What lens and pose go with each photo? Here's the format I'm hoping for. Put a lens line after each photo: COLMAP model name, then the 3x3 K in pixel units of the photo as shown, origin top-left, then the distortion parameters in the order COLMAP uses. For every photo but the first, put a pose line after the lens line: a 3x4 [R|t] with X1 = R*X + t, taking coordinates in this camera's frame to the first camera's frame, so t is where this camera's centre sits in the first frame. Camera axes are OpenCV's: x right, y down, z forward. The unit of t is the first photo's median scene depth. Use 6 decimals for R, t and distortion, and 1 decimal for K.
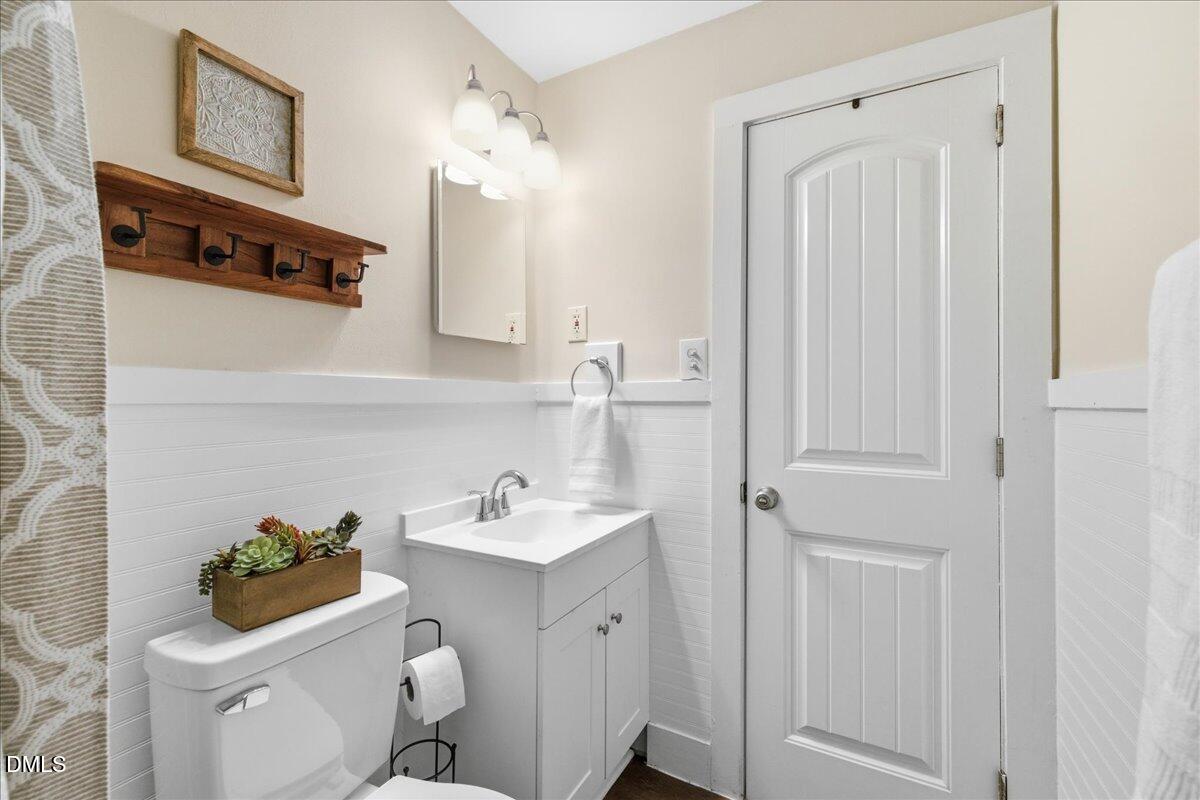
lens RADIAL K [[504.6, 0, 599.1], [0, 504.6, 403.4], [0, 0, 1]] dist [0.010307, -0.000687]
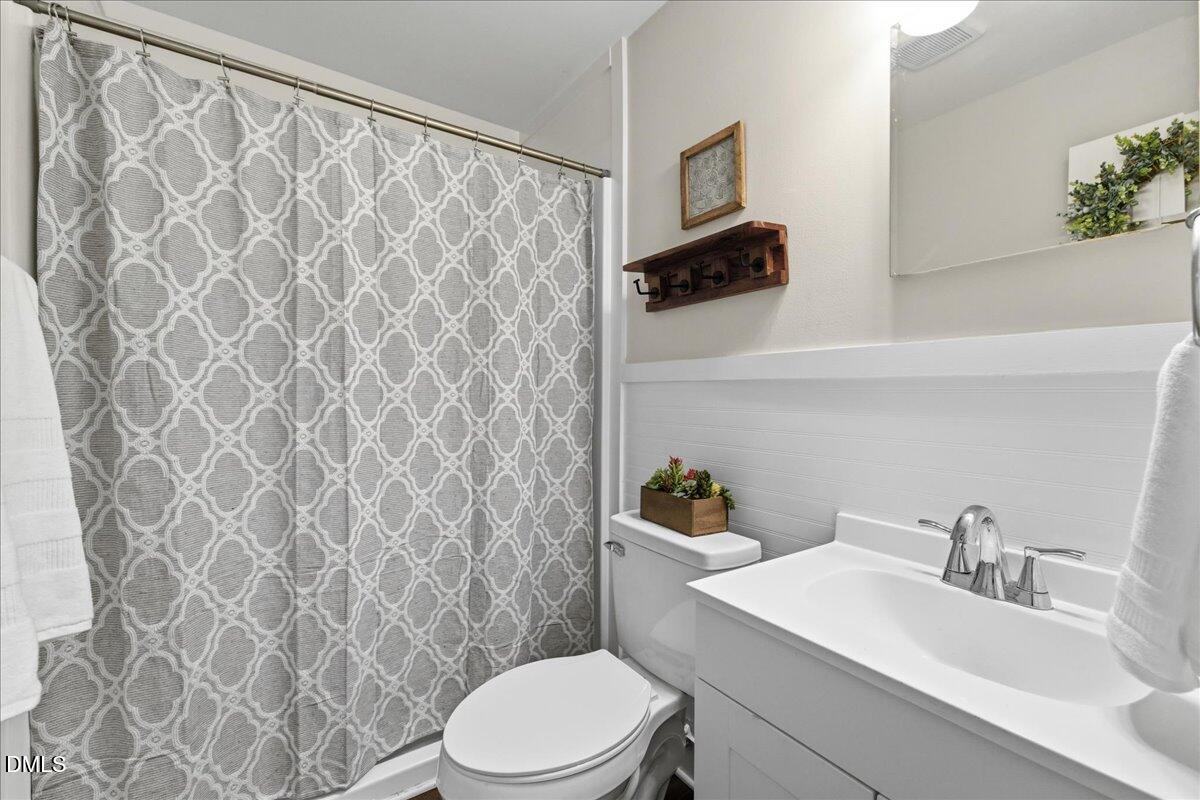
lens RADIAL K [[504.6, 0, 599.0], [0, 504.6, 389.9], [0, 0, 1]] dist [0.010307, -0.000687]
pose [[-0.448773, -0.001776, -0.893644, 0.642635], [-0.002156, 0.999997, -0.000905, 0.025400], [0.893643, 0.001521, -0.448775, 1.265505]]
